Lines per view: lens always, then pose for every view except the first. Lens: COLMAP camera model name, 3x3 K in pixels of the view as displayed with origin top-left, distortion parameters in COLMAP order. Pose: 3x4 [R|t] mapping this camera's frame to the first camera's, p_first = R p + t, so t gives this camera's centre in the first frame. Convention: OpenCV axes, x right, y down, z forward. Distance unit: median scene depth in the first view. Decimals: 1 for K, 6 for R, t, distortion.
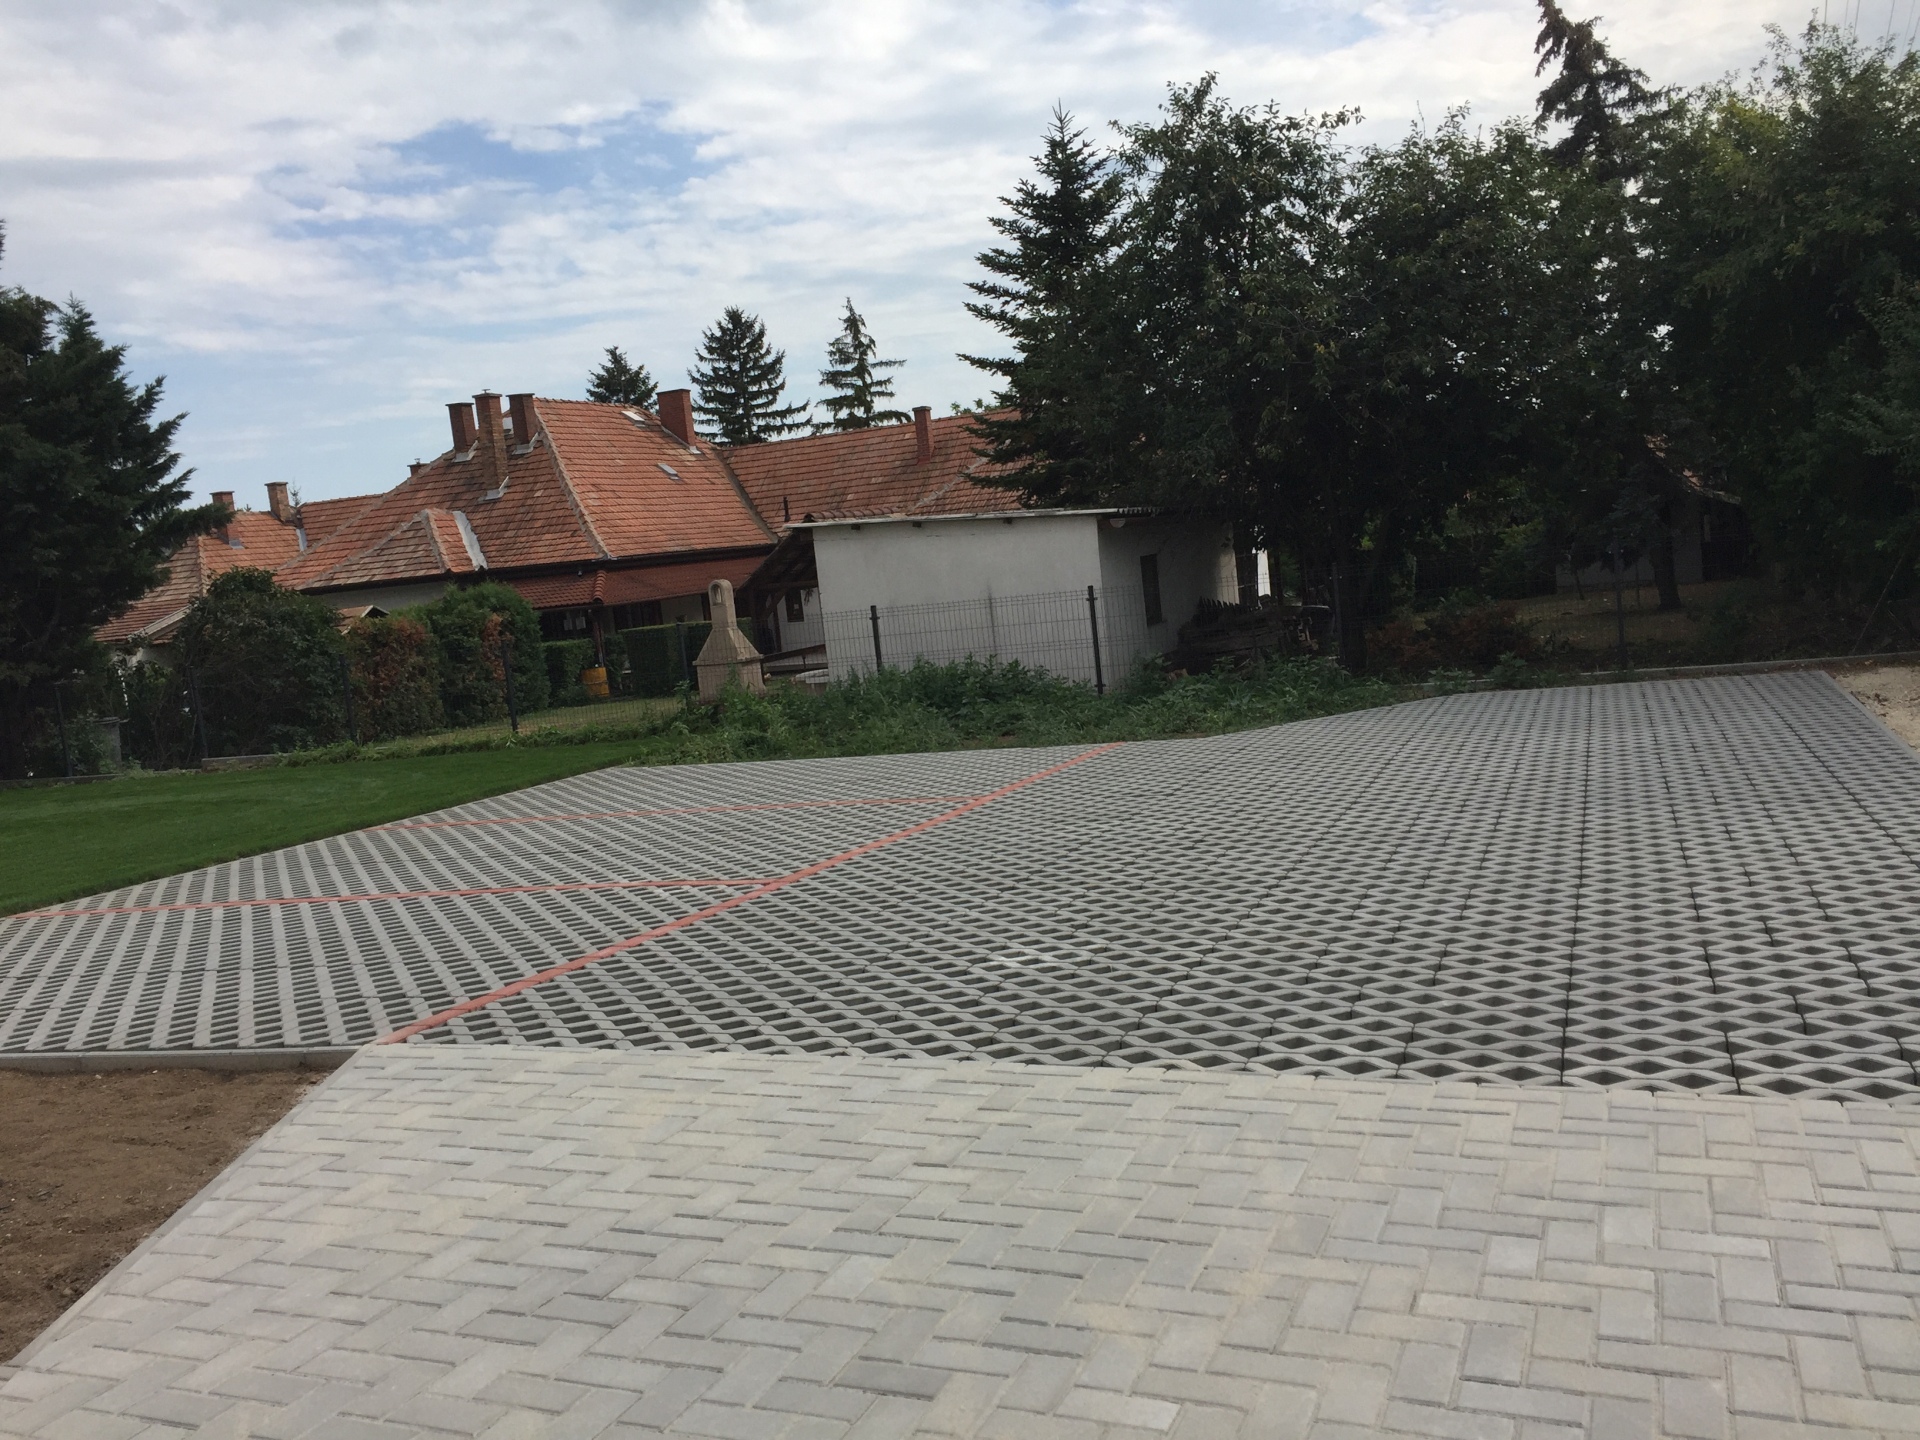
lens RADIAL K [[1607.4, 0, 972.0], [0, 1607.4, 716.0], [0, 0, 1]] dist [0.059009, -0.046494]
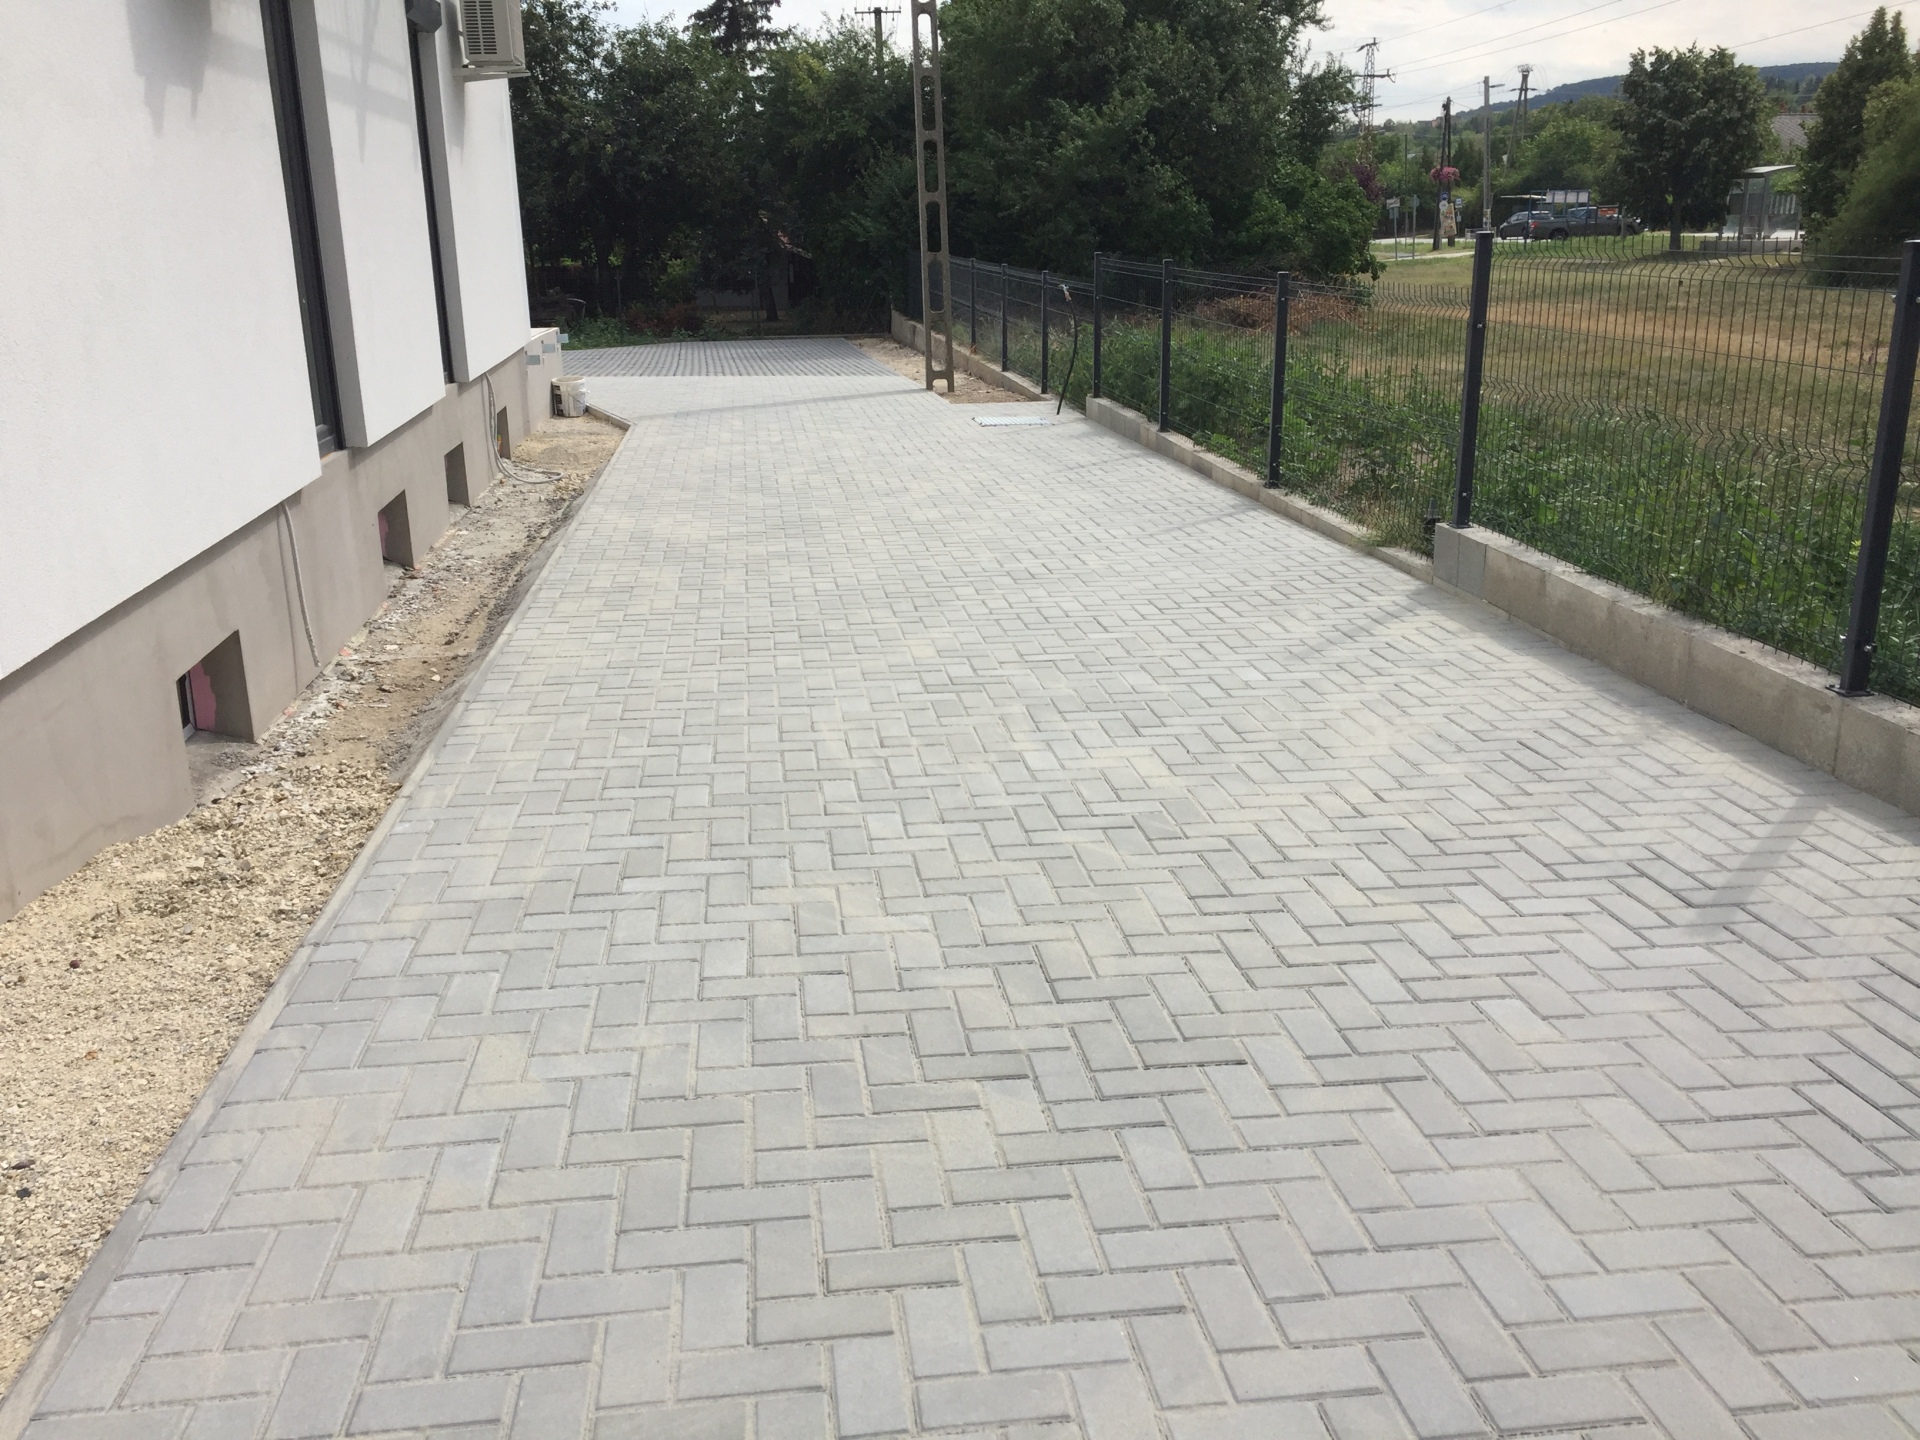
lens RADIAL K [[1607.4, 0, 959.0], [0, 1607.4, 711.1], [0, 0, 1]] dist [0.059009, -0.046494]
pose [[0.862846, -0.052837, 0.502698, -0.359454], [-0.027041, 0.988272, 0.150289, 0.106327], [-0.504743, -0.143269, 0.851298, -0.781595]]
